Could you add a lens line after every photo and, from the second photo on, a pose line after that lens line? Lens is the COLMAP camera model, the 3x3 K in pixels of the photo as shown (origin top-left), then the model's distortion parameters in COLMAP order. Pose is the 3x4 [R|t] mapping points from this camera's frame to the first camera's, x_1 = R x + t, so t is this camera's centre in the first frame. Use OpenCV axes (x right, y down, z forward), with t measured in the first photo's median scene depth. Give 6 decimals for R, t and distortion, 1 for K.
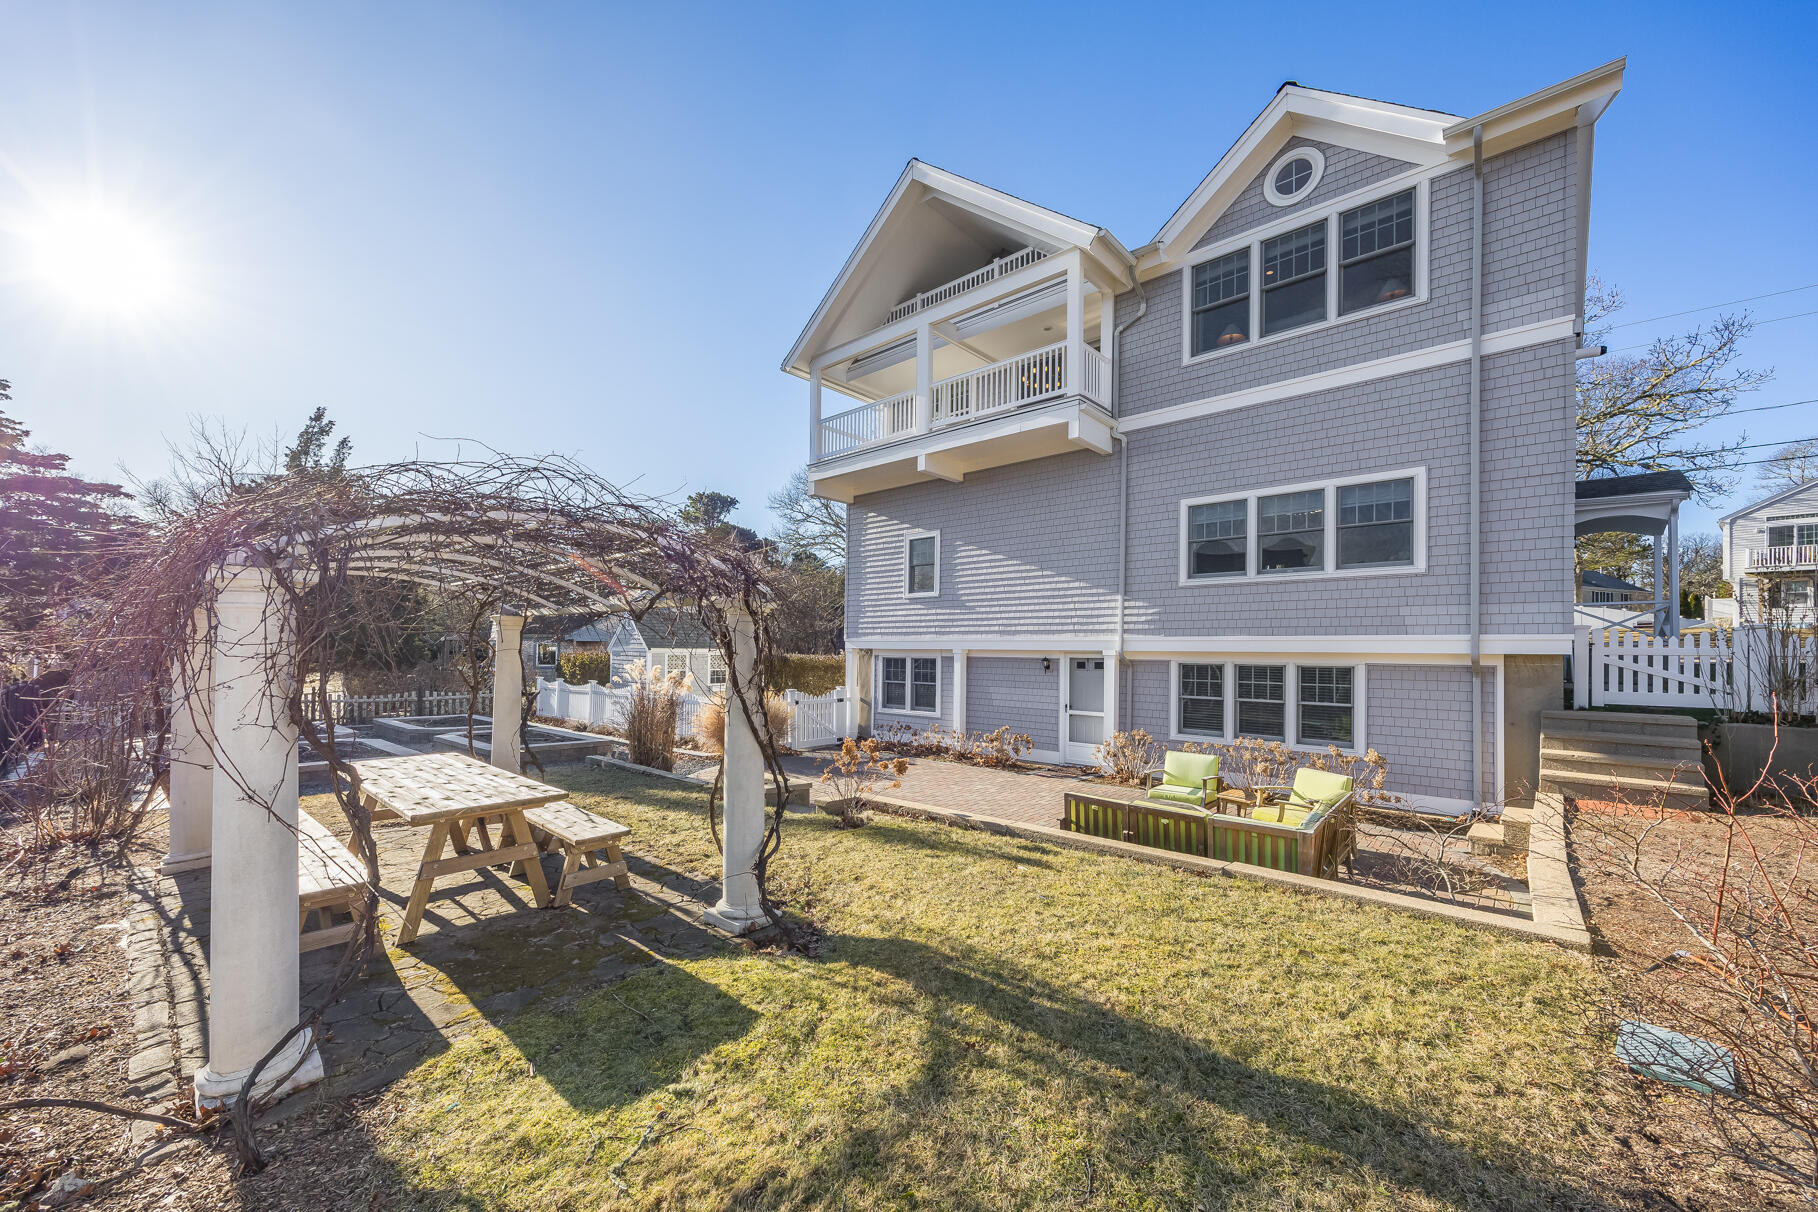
lens RADIAL K [[715.8, 0, 909.6], [0, 715.8, 571.1], [0, 0, 1]] dist [-0.001281, -0.000083]
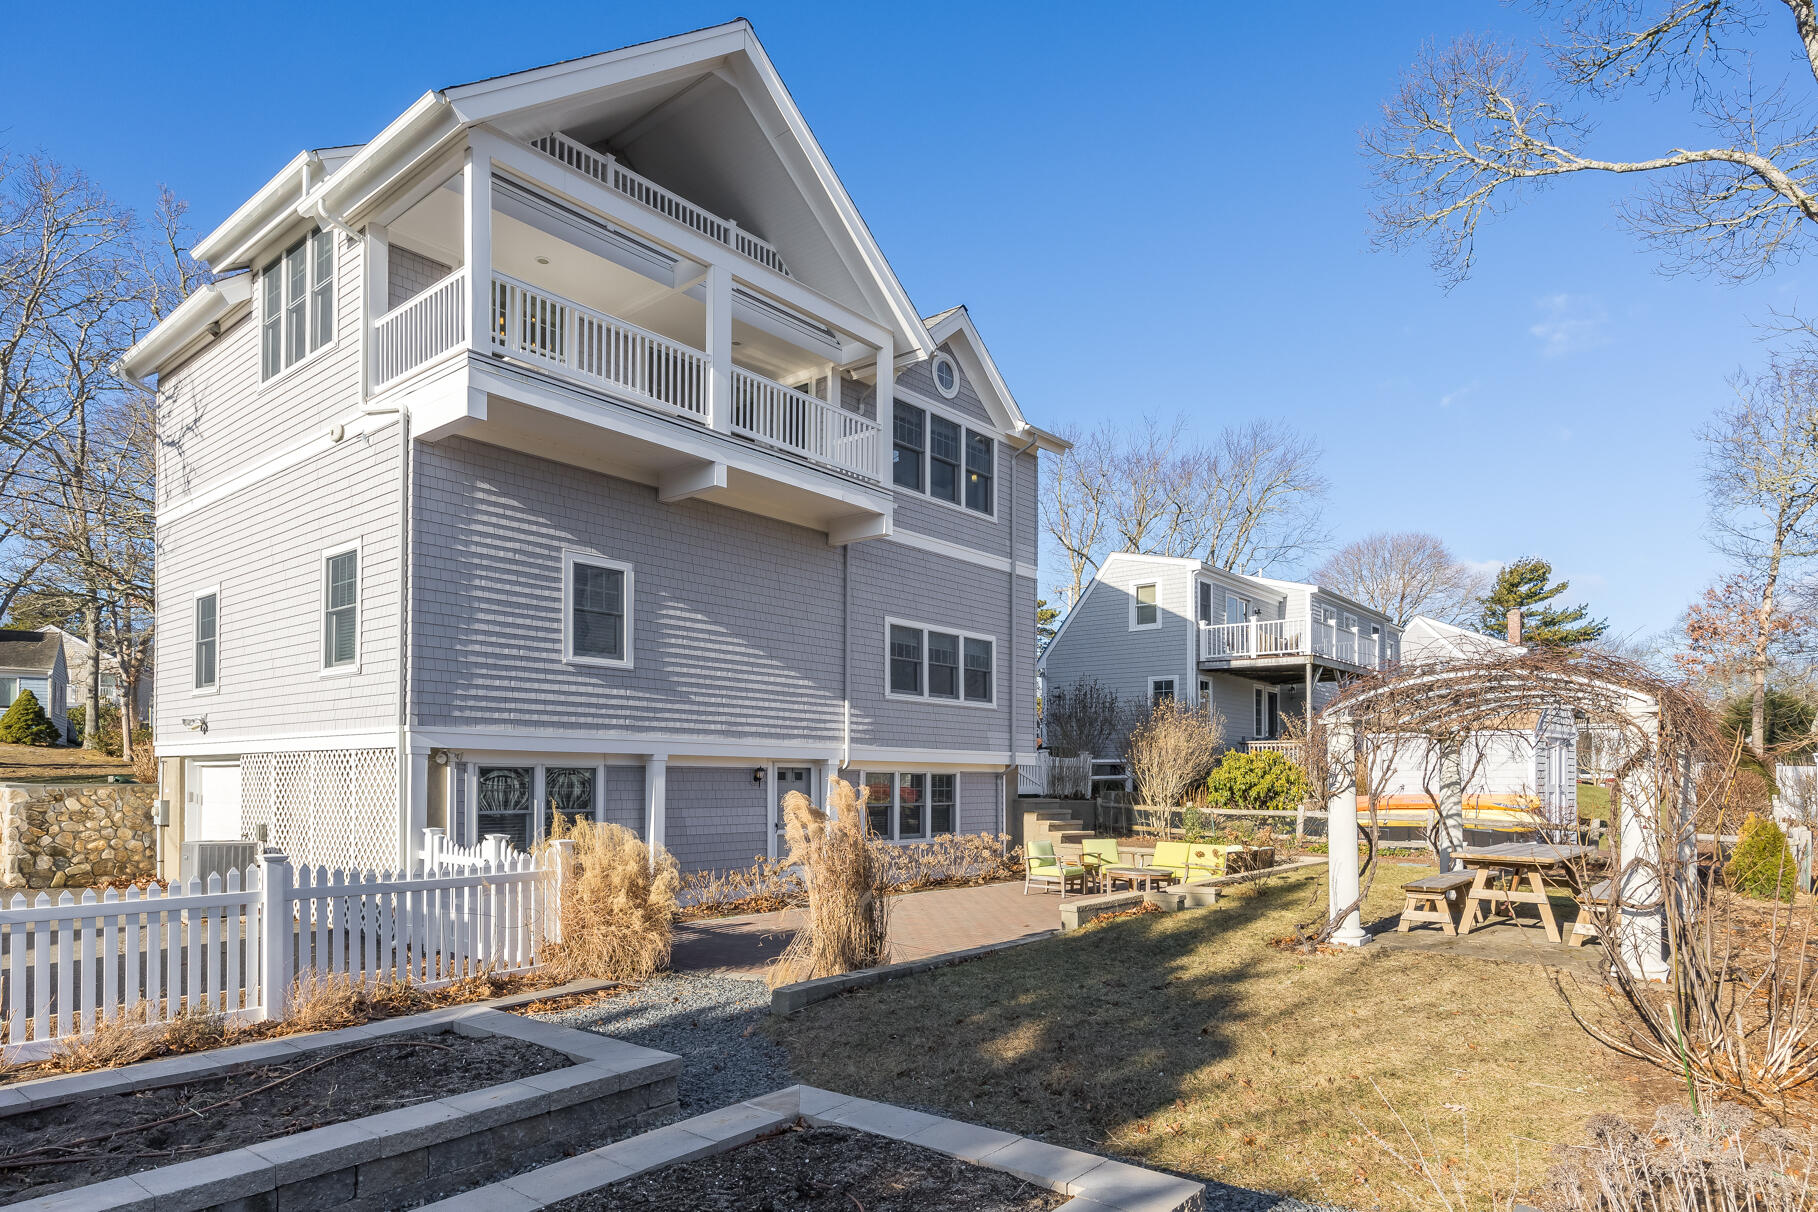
lens RADIAL K [[1036.4, 0, 909.0], [0, 1036.4, 606.0], [0, 0, 1]] dist [0.001397, -0.000029]
pose [[-0.047340, 0.137545, 0.989364, -1.136624], [-0.138108, 0.980060, -0.142860, 0.099314], [-0.989285, -0.143402, -0.027400, 1.021603]]
